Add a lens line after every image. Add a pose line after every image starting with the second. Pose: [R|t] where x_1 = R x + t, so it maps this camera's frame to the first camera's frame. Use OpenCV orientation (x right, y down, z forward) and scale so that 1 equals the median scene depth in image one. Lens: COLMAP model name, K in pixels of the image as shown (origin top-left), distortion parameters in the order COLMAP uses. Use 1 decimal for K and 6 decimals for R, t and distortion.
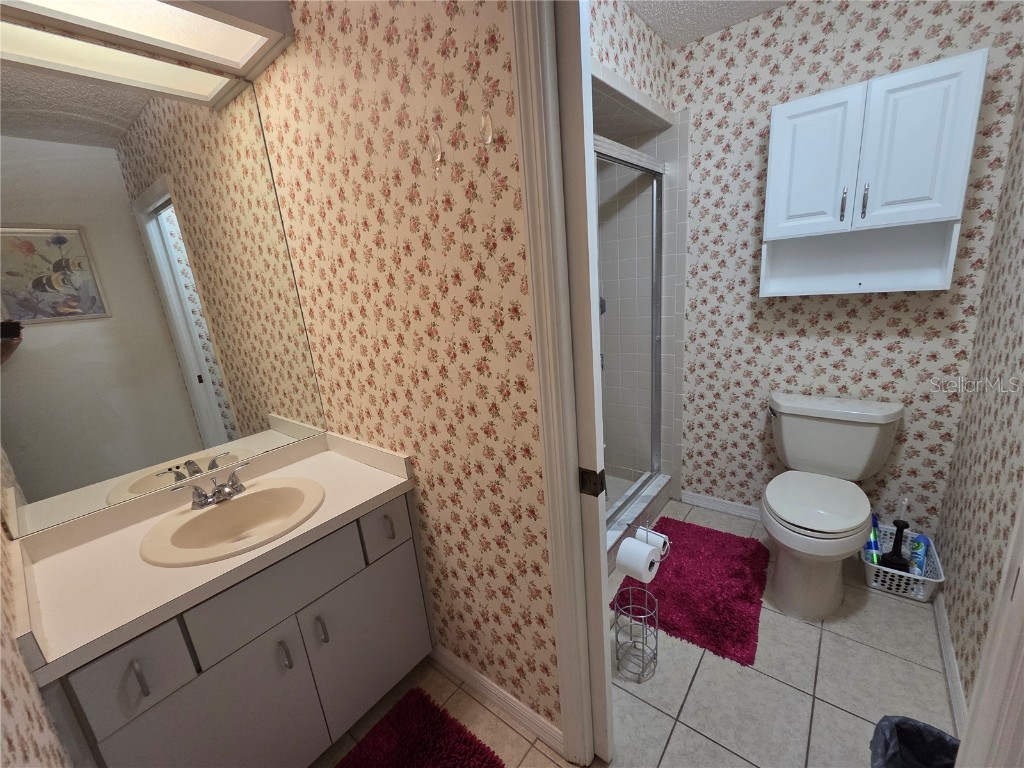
lens RADIAL K [[416.3, 0, 515.0], [0, 416.3, 392.5], [0, 0, 1]] dist [0.007033, -0.001284]
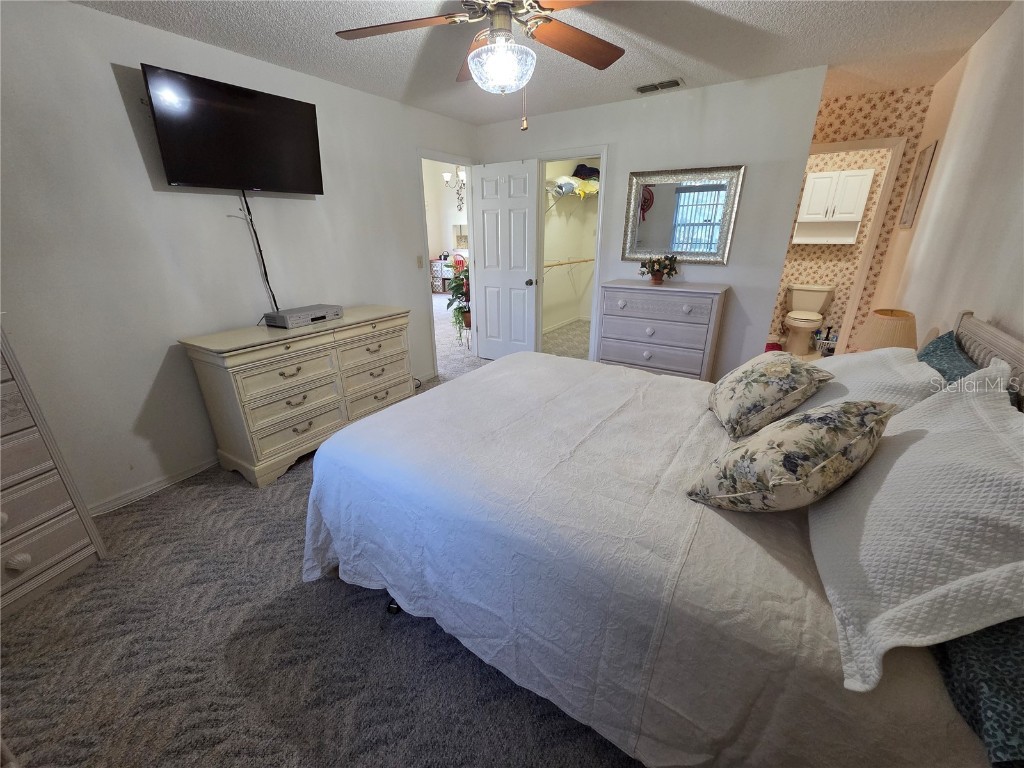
lens RADIAL K [[416.3, 0, 511.7], [0, 416.3, 395.2], [0, 0, 1]] dist [0.007033, -0.001284]
pose [[0.992636, 0.041170, 0.113929, -1.535430], [-0.052780, 0.993501, 0.100842, 0.590131], [-0.109037, -0.106112, 0.988358, -1.630580]]
